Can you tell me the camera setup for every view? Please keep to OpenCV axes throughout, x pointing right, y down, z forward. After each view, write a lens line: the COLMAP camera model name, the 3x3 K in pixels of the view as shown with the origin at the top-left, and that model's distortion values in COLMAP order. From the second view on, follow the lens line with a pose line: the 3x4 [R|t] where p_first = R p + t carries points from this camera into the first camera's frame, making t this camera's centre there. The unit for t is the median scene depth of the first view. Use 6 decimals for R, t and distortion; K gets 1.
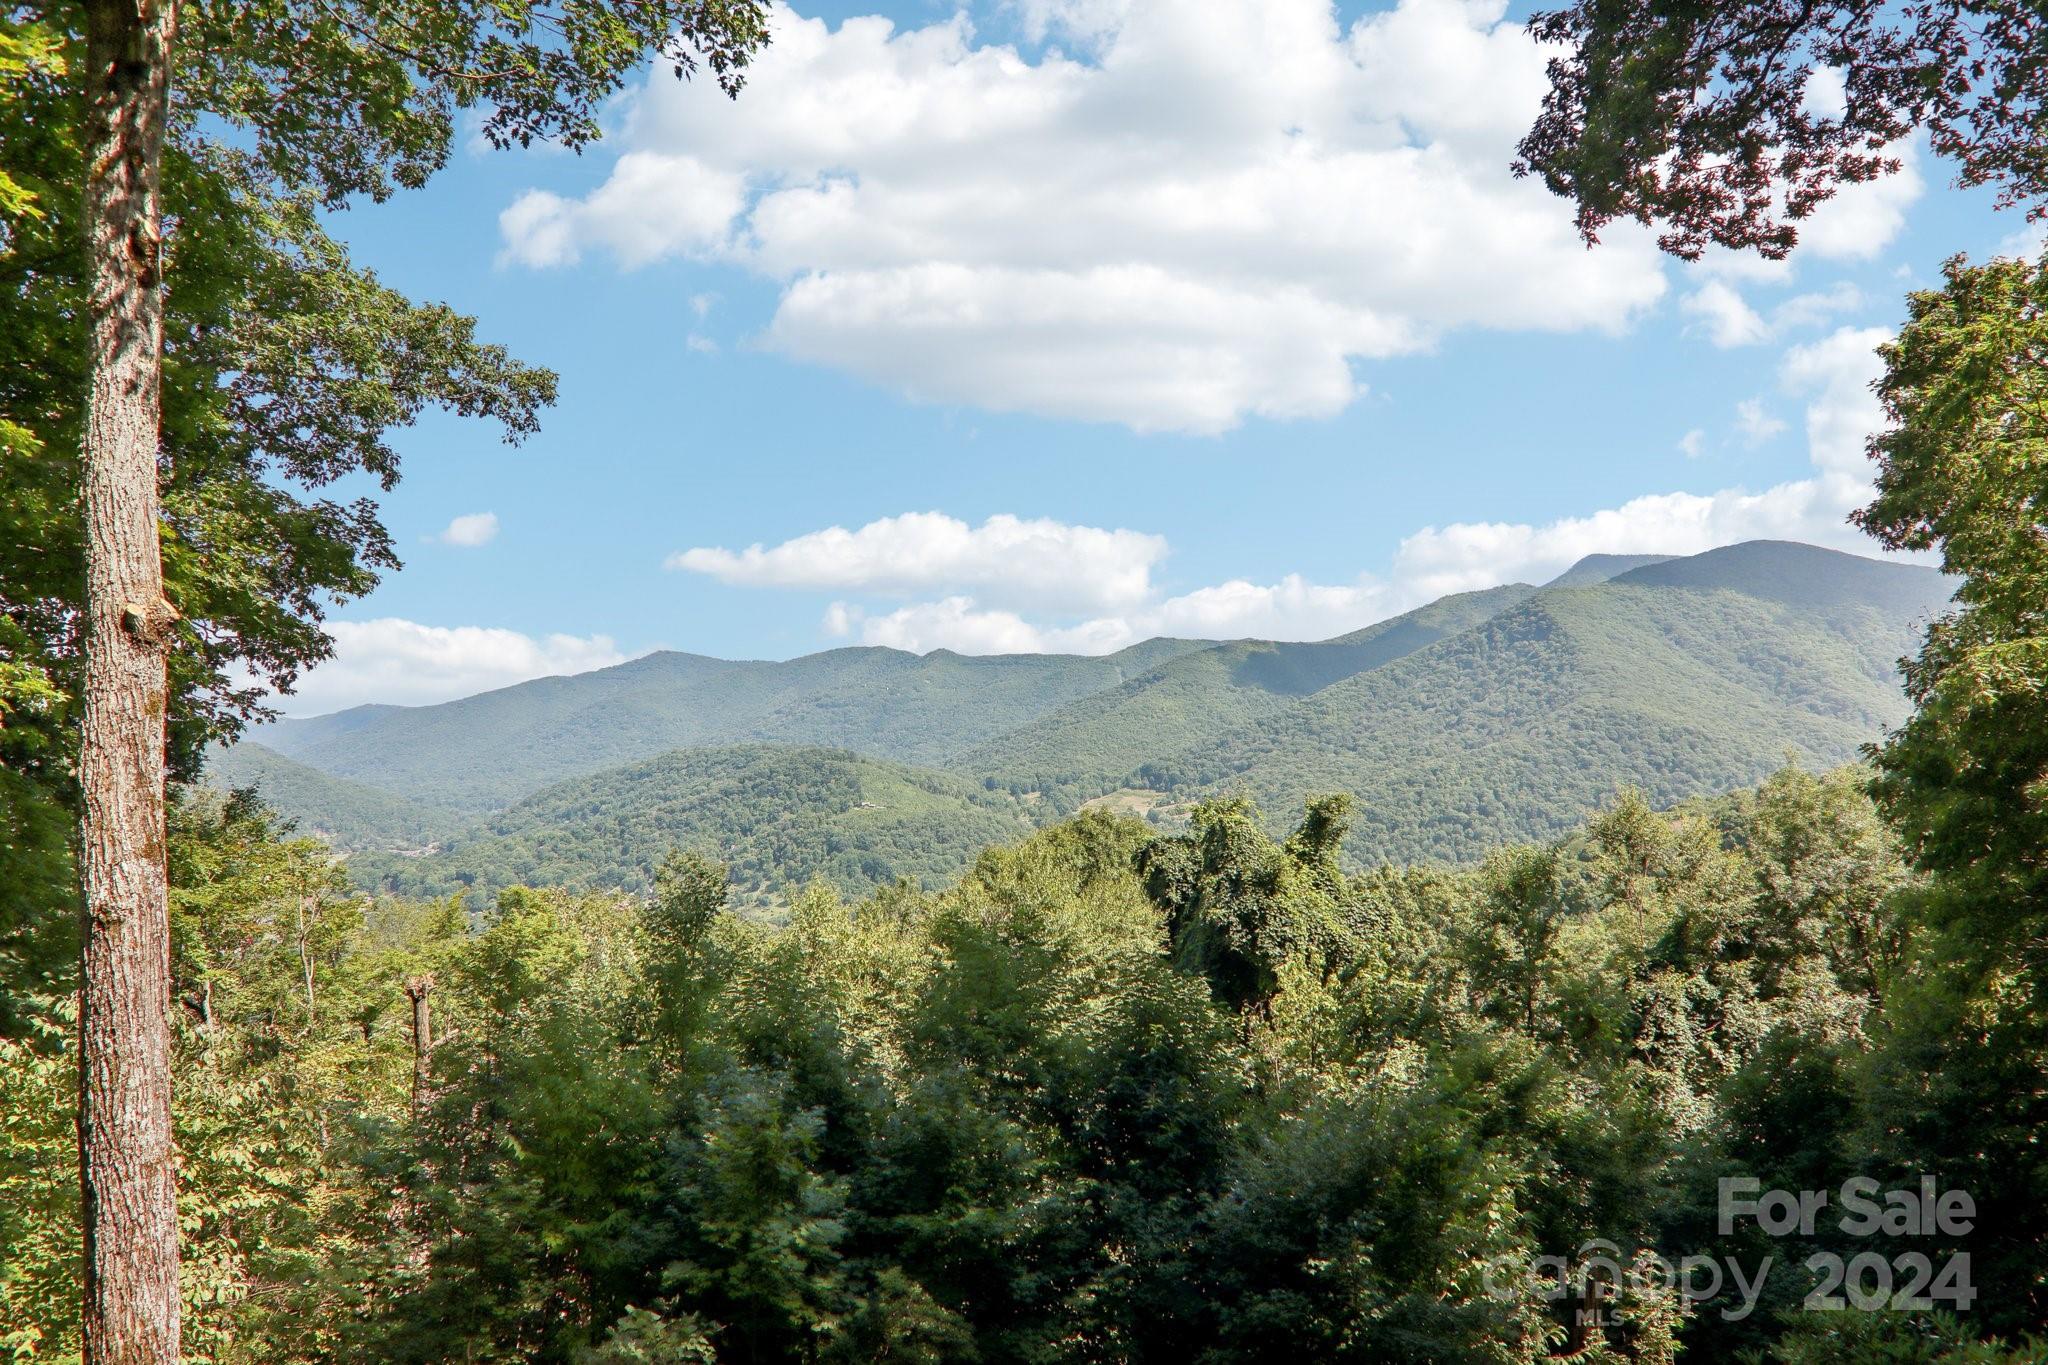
lens RADIAL K [[1143.6, 0, 1018.2], [0, 1143.6, 702.9], [0, 0, 1]] dist [0.001270, -0.025003]
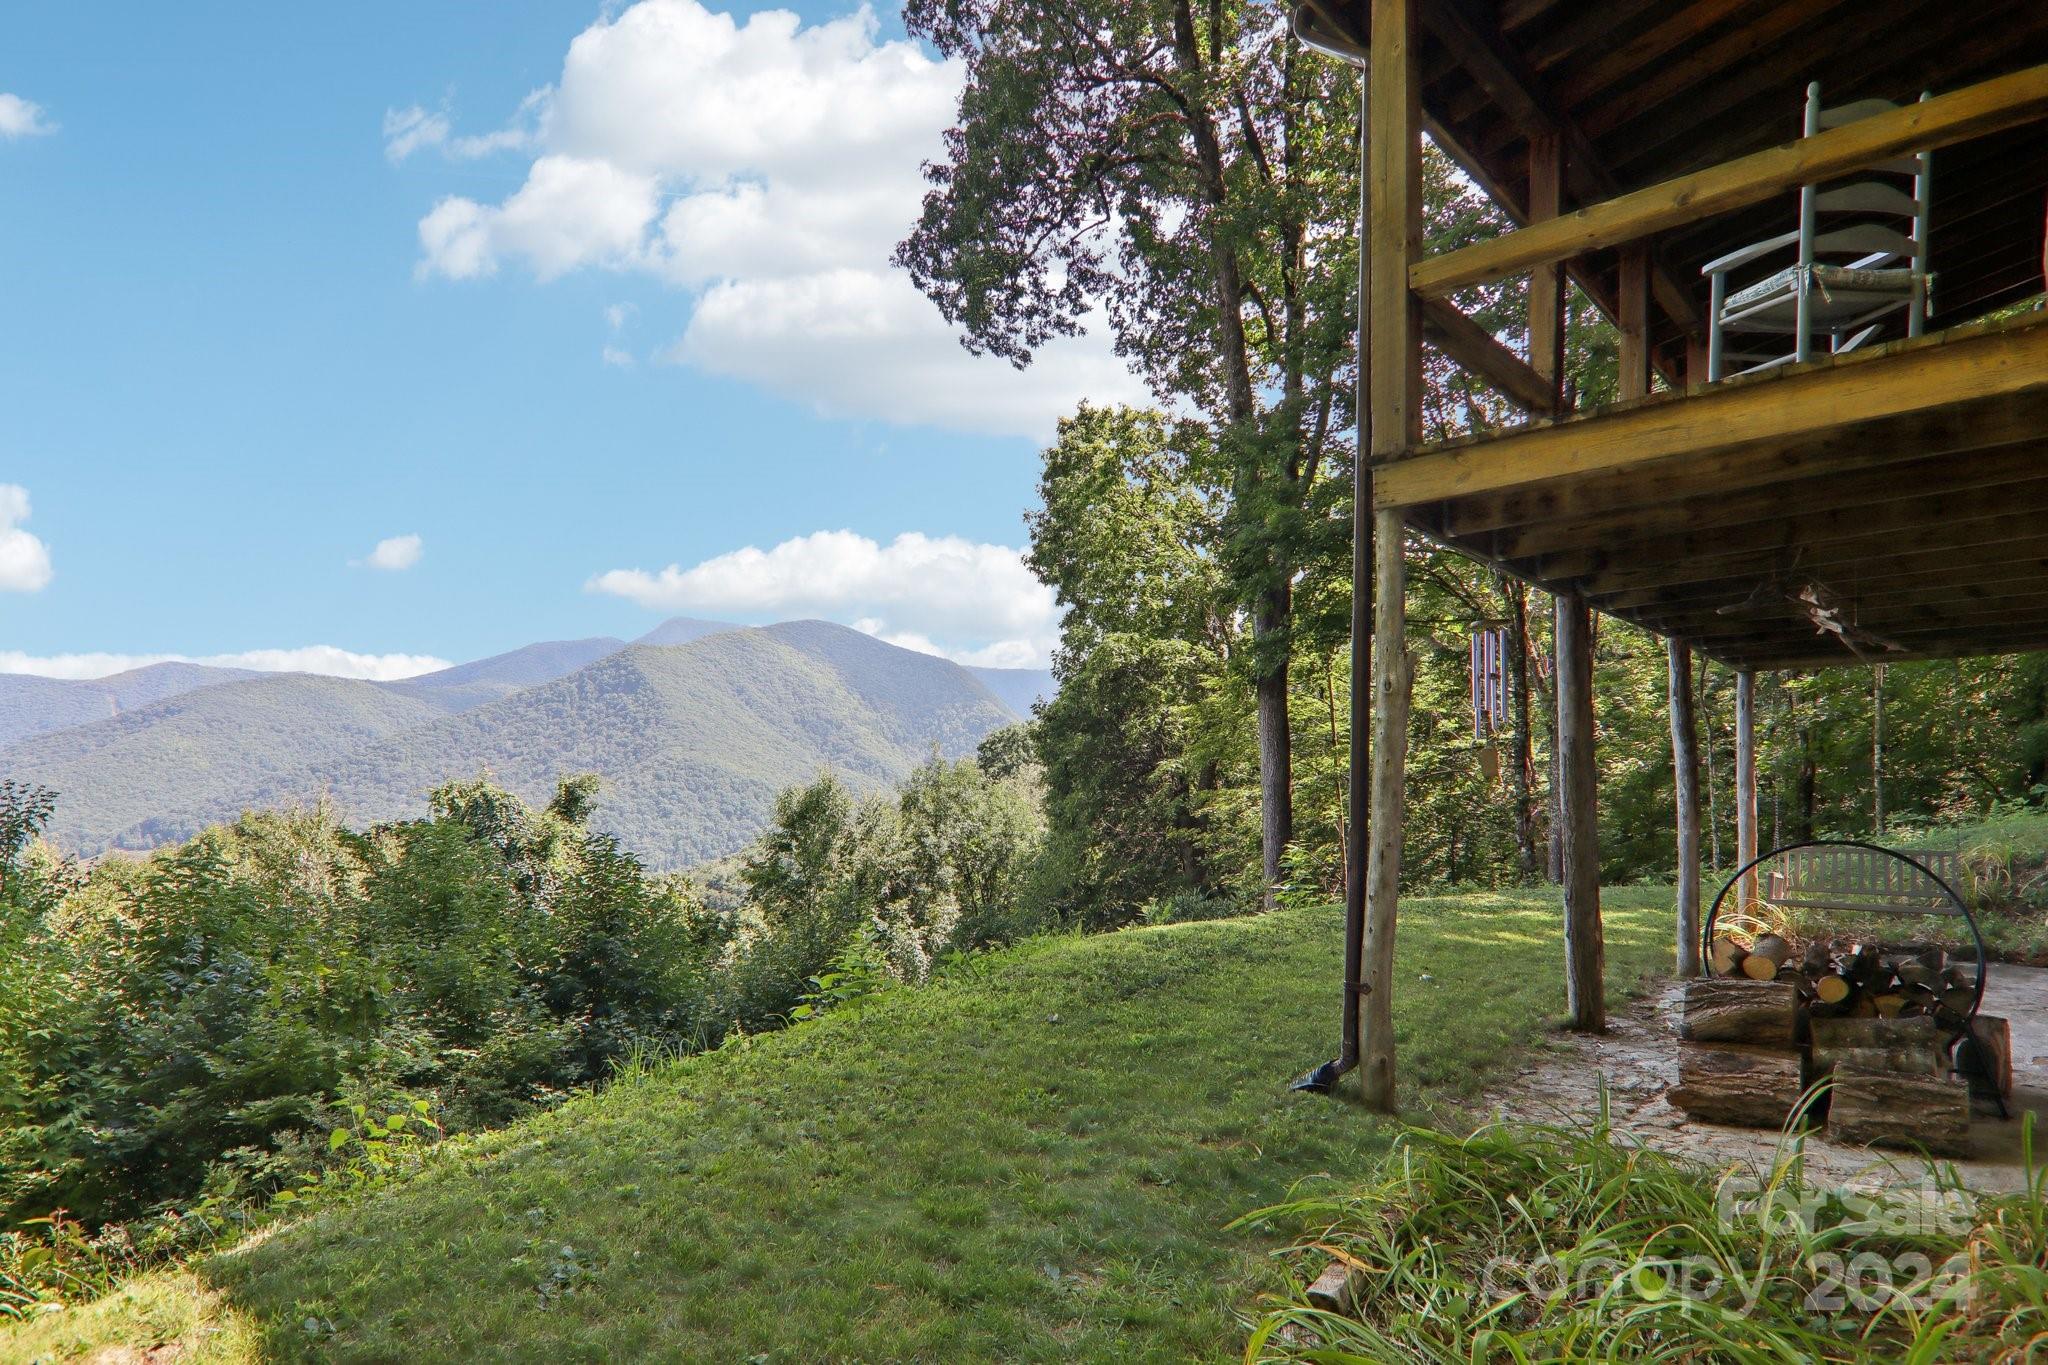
lens RADIAL K [[1155.8, 0, 1027.6], [0, 1155.8, 748.7], [0, 0, 1]] dist [-0.008565, -0.000940]
pose [[0.718375, 0.031025, 0.694964, -0.198071], [-0.026649, 0.999499, -0.017073, 0.072616], [-0.695145, -0.006255, 0.718842, -0.061192]]
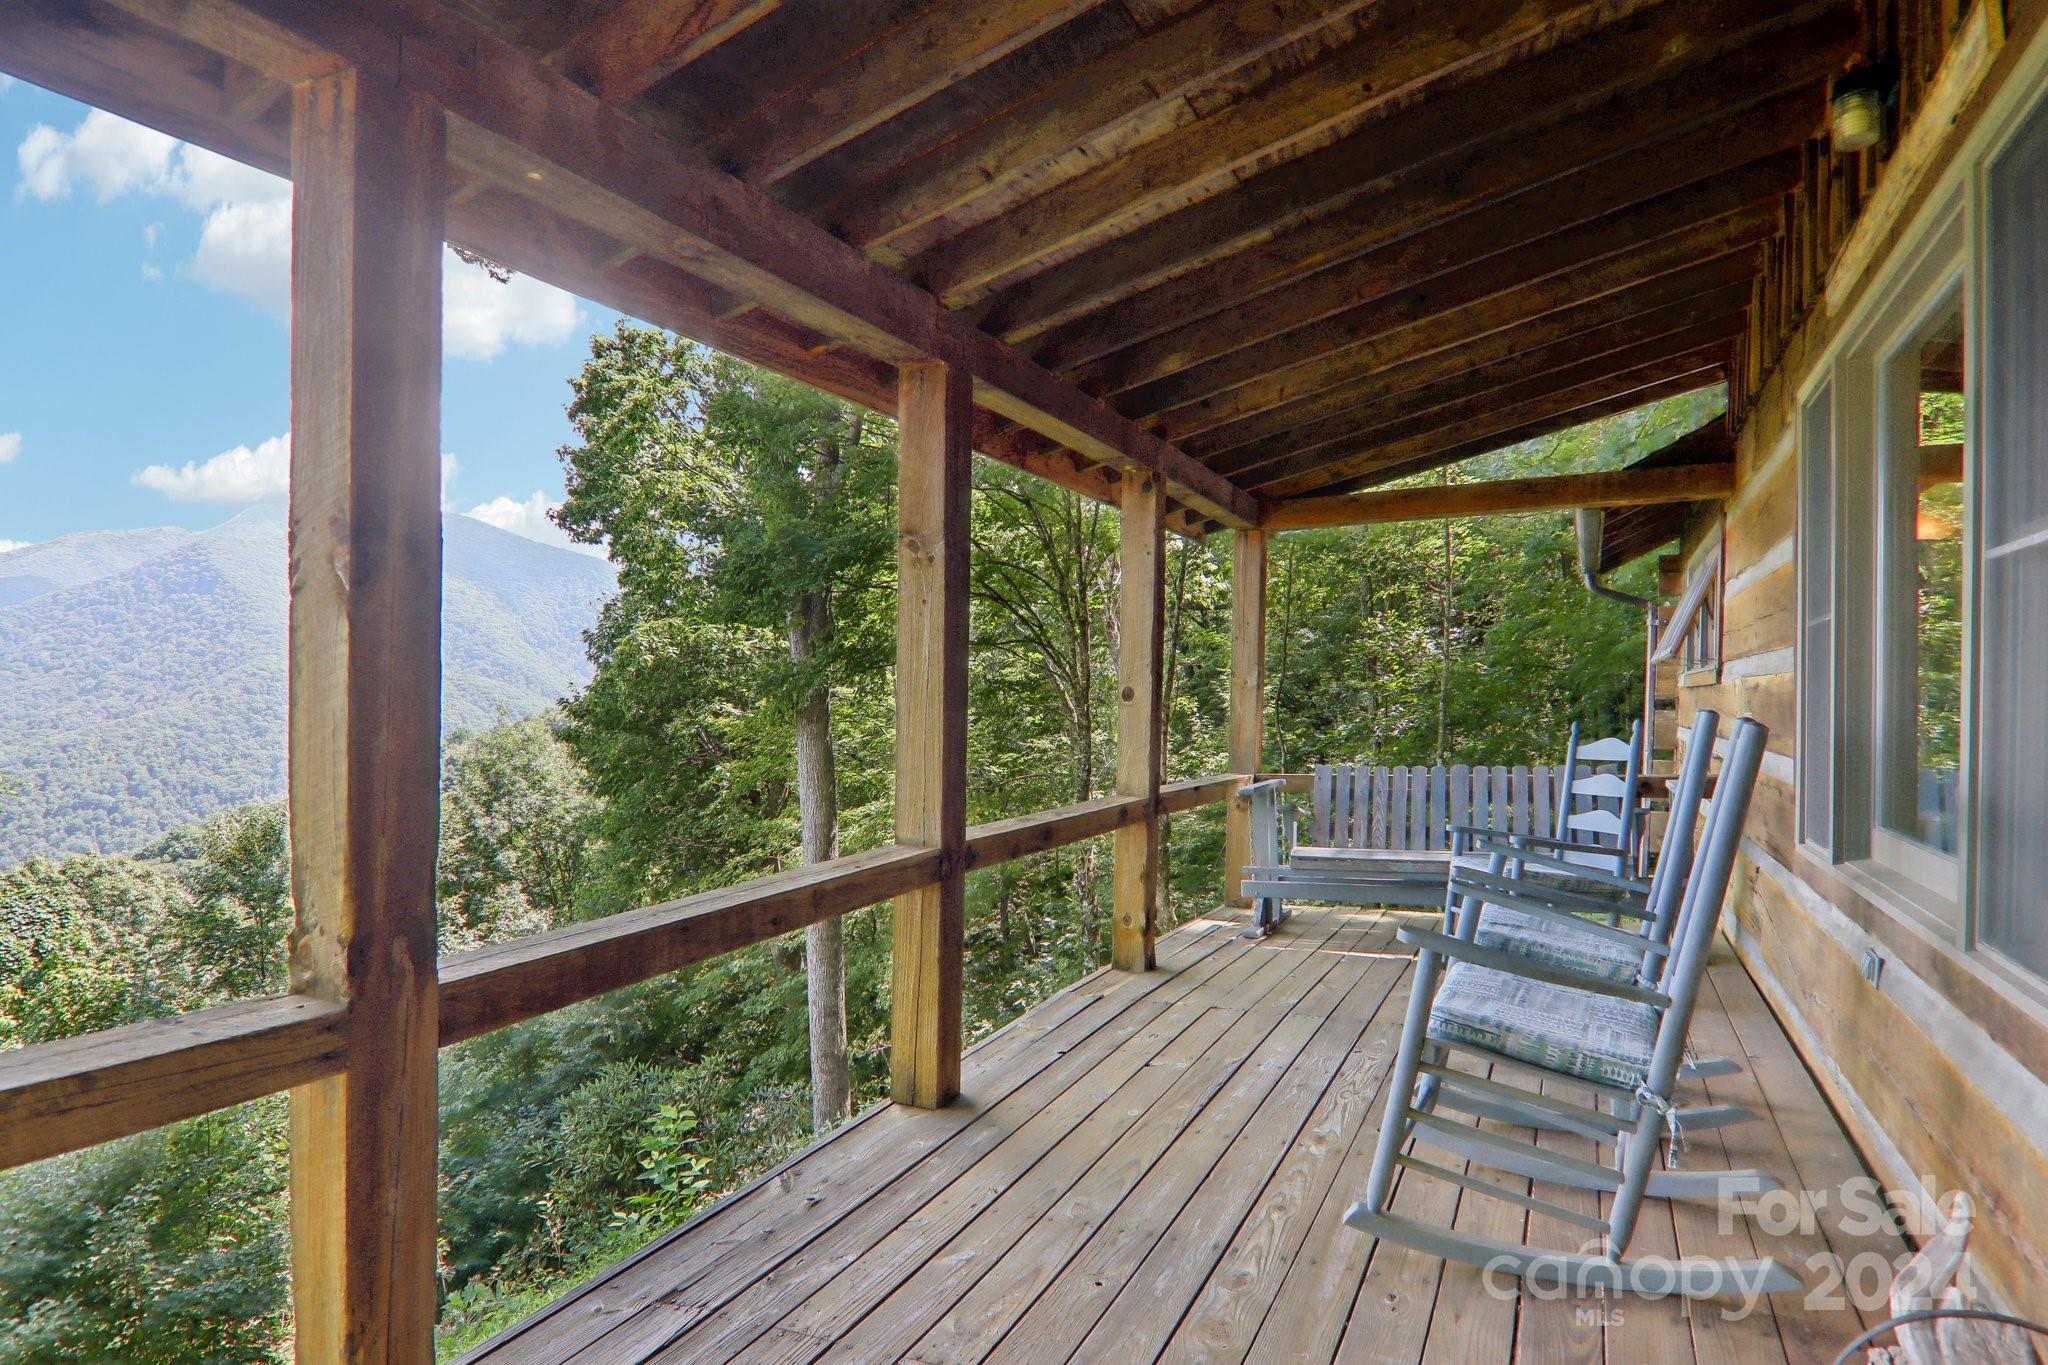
lens RADIAL K [[1158.1, 0, 1026.1], [0, 1158.1, 718.5], [0, 0, 1]] dist [0.003994, -0.020053]
pose [[0.499529, -0.030108, 0.865774, -0.059328], [-0.009156, 0.999157, 0.040030, 0.002487], [-0.866249, -0.027923, 0.498832, -0.046174]]
